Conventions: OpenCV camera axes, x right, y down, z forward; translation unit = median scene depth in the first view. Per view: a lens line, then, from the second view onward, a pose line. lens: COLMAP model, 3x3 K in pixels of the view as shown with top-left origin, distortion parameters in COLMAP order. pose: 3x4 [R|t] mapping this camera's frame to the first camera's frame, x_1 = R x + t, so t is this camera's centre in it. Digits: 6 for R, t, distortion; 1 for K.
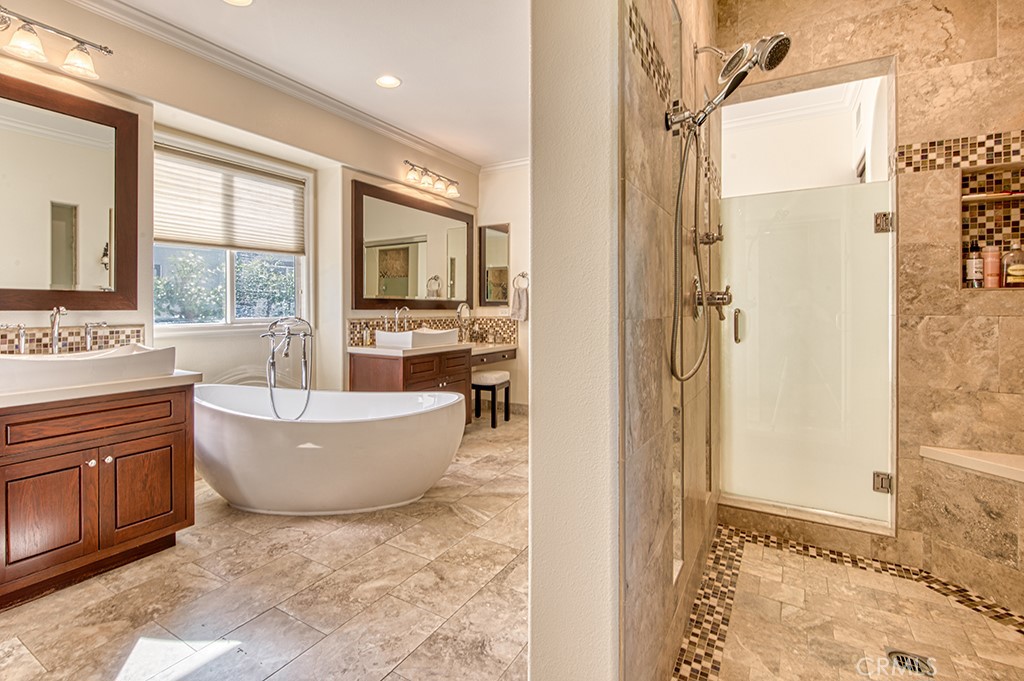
lens RADIAL K [[495.1, 0, 479.3], [0, 495.1, 310.2], [0, 0, 1]] dist [-0.005256, -0.001777]
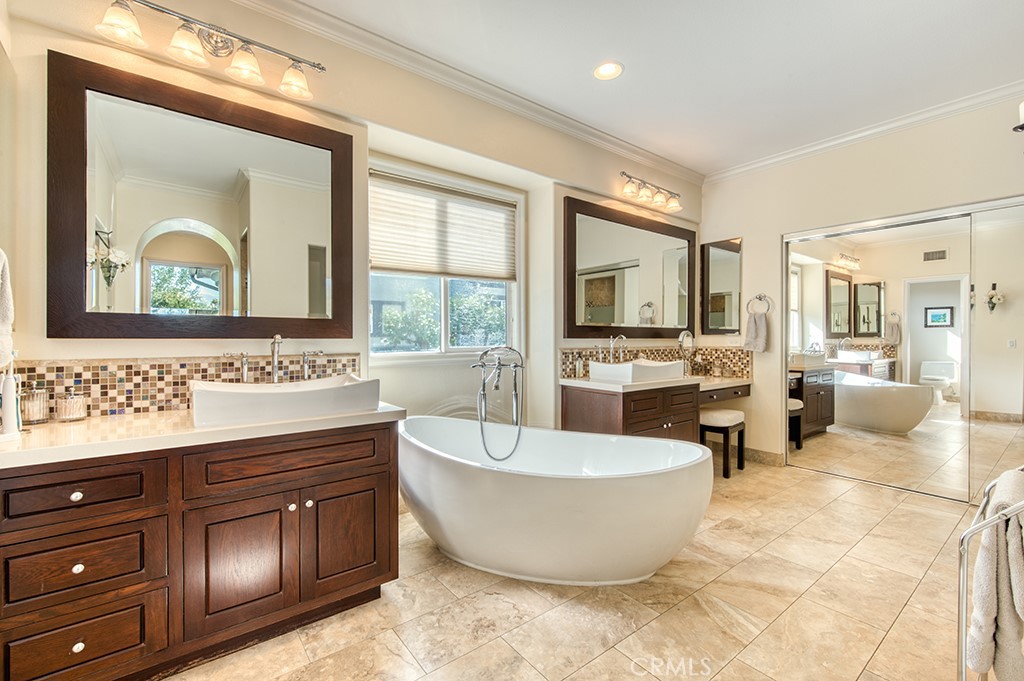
lens RADIAL K [[452.8, 0, 514.3], [0, 452.8, 340.0], [0, 0, 1]] dist [-0.001007, -0.000114]
pose [[0.941513, 0.001559, -0.336972, -0.086295], [-0.001032, 0.999998, 0.001740, 0.001102], [0.336974, -0.001291, 0.941513, 0.249210]]
